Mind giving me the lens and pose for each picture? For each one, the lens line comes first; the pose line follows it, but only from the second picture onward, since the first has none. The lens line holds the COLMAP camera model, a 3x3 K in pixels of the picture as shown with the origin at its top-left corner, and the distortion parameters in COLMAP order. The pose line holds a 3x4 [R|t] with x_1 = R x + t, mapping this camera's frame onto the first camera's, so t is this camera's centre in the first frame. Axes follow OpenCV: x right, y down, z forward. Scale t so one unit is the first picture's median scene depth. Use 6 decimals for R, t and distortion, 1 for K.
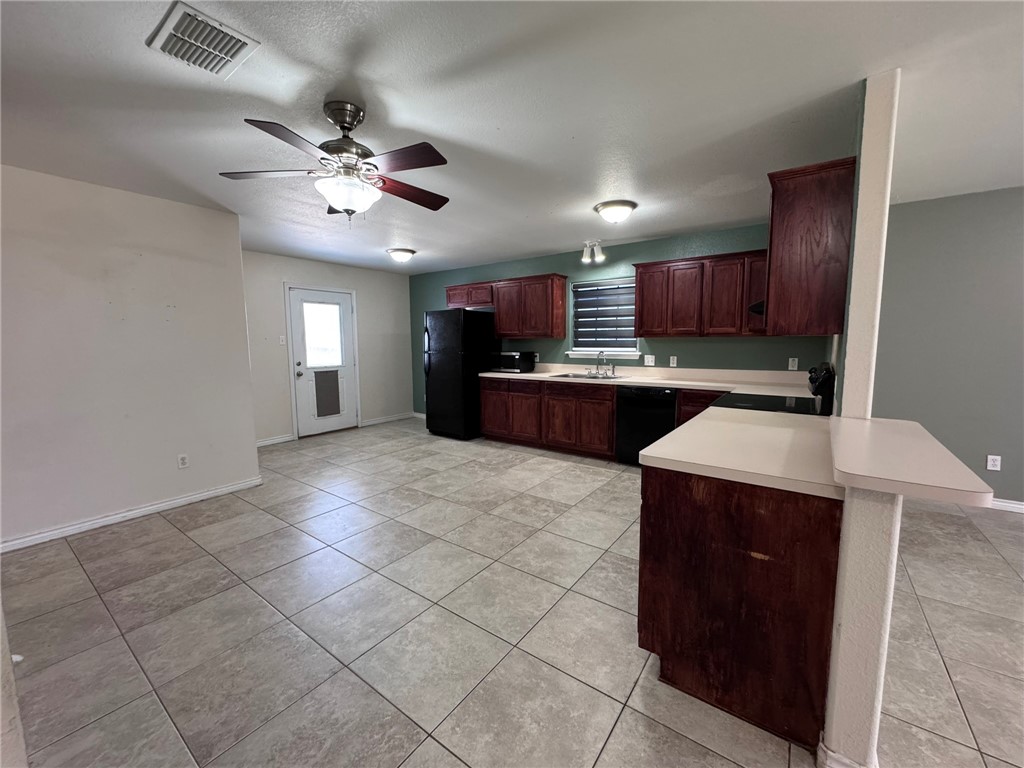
lens RADIAL K [[410.8, 0, 514.3], [0, 410.8, 383.9], [0, 0, 1]] dist [0.003570, 0.000511]
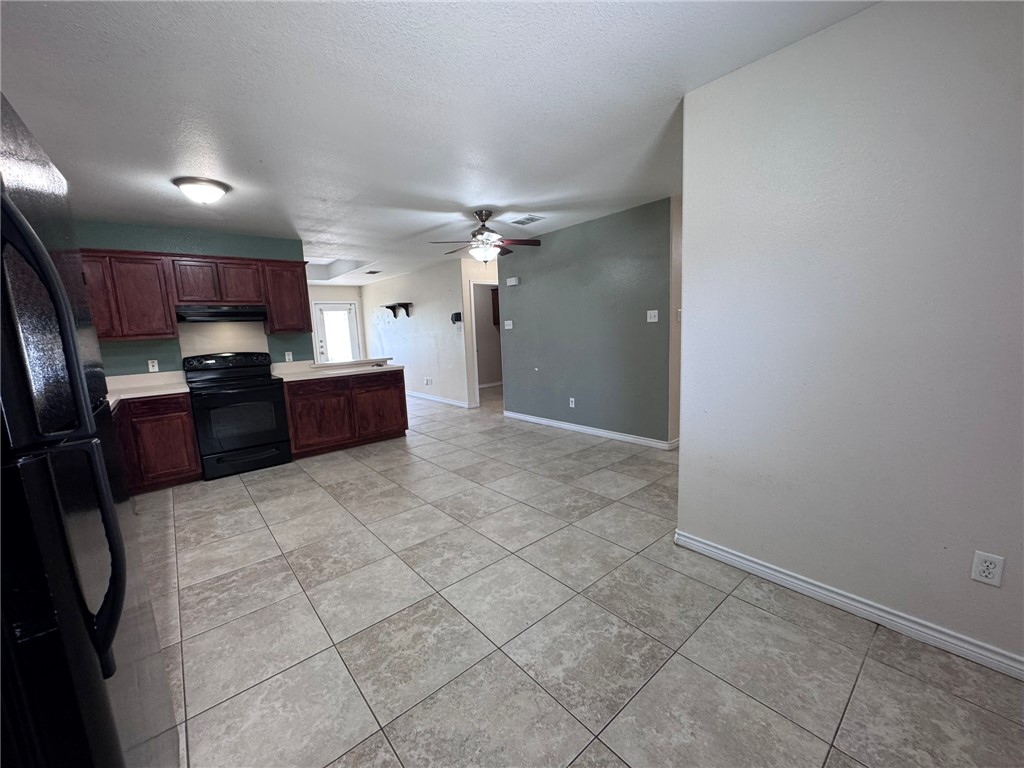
lens RADIAL K [[410.8, 0, 513.1], [0, 410.8, 389.2], [0, 0, 1]] dist [0.003570, 0.000511]
pose [[-0.969967, 0.016436, 0.242682, -0.554223], [0.079037, 0.964872, 0.250550, -0.166878], [-0.230039, 0.262206, -0.937193, 1.654750]]
